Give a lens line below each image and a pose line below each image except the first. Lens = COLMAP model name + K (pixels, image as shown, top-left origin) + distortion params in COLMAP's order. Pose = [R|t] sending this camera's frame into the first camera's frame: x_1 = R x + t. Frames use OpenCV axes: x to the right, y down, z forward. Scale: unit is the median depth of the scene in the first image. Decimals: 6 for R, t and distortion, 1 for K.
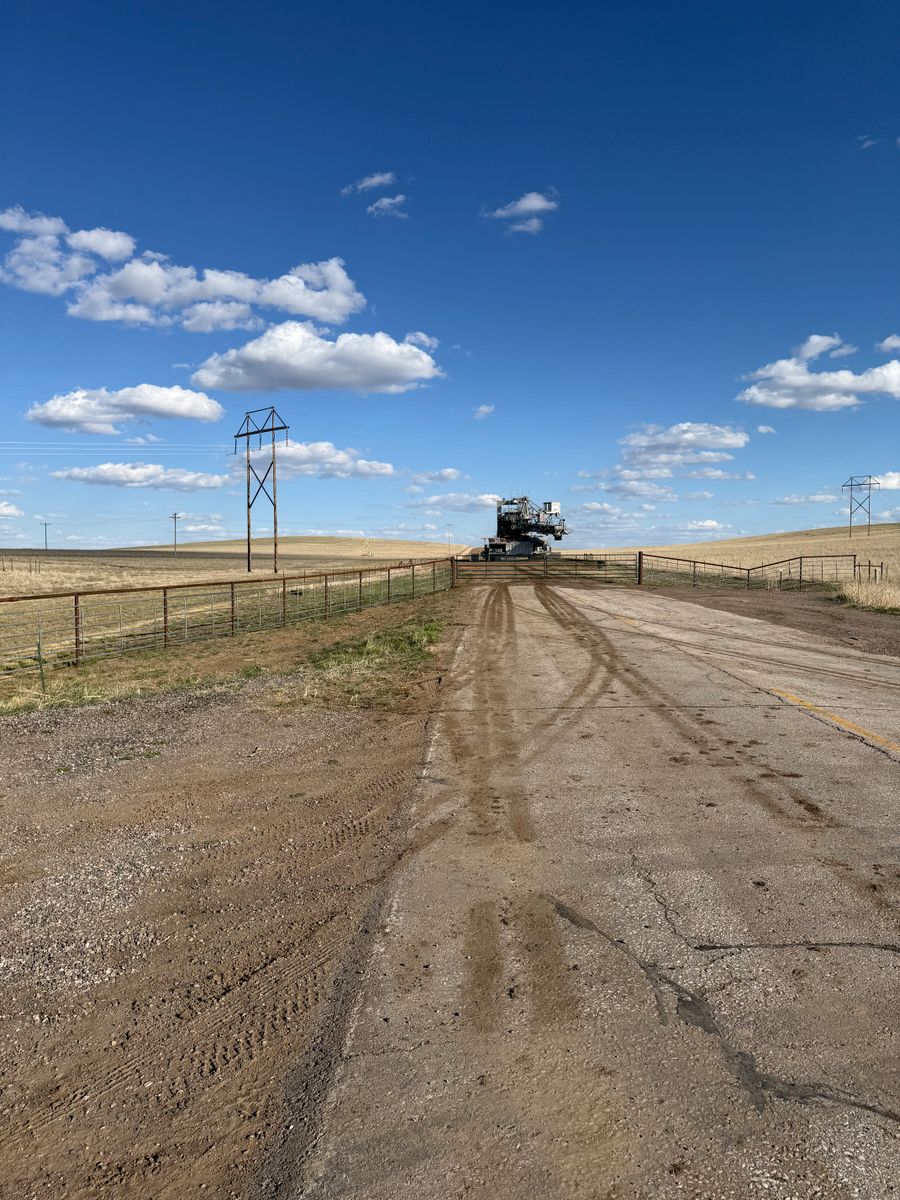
lens RADIAL K [[849.3, 0, 456.5], [0, 849.3, 596.5], [0, 0, 1]] dist [0.058620, -0.009510]
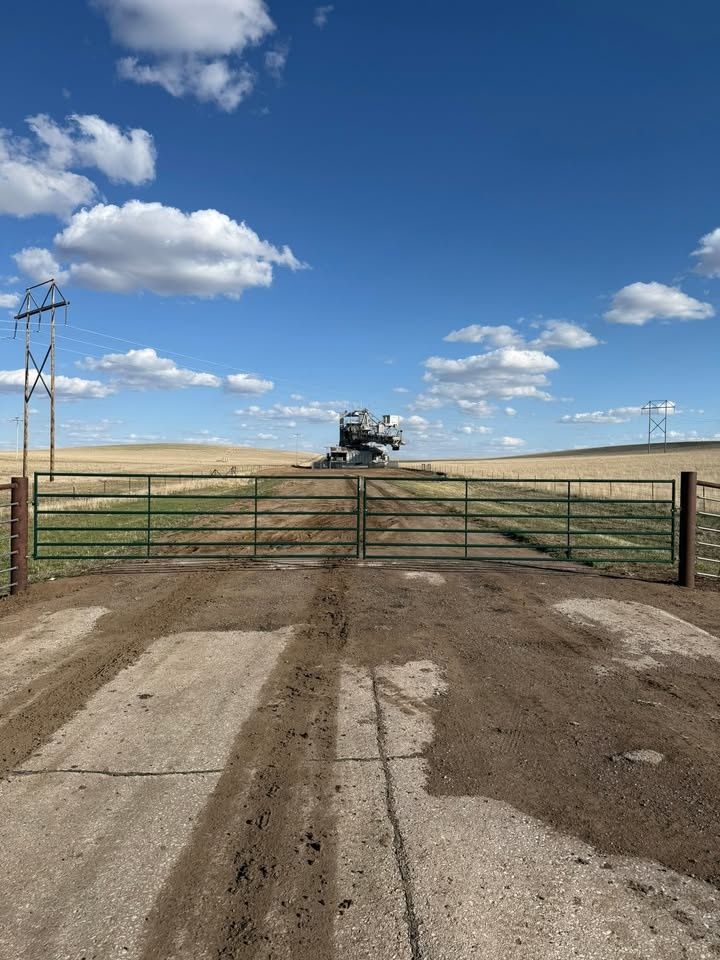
lens RADIAL K [[694.1, 0, 360.0], [0, 694.1, 480.0], [0, 0, 1]] dist [0.073811, -0.058584]
pose [[0.997594, 0.015975, 0.067465, 0.016947], [-0.014376, 0.999606, -0.024122, -0.007560], [-0.067824, 0.023094, 0.997430, 0.137377]]
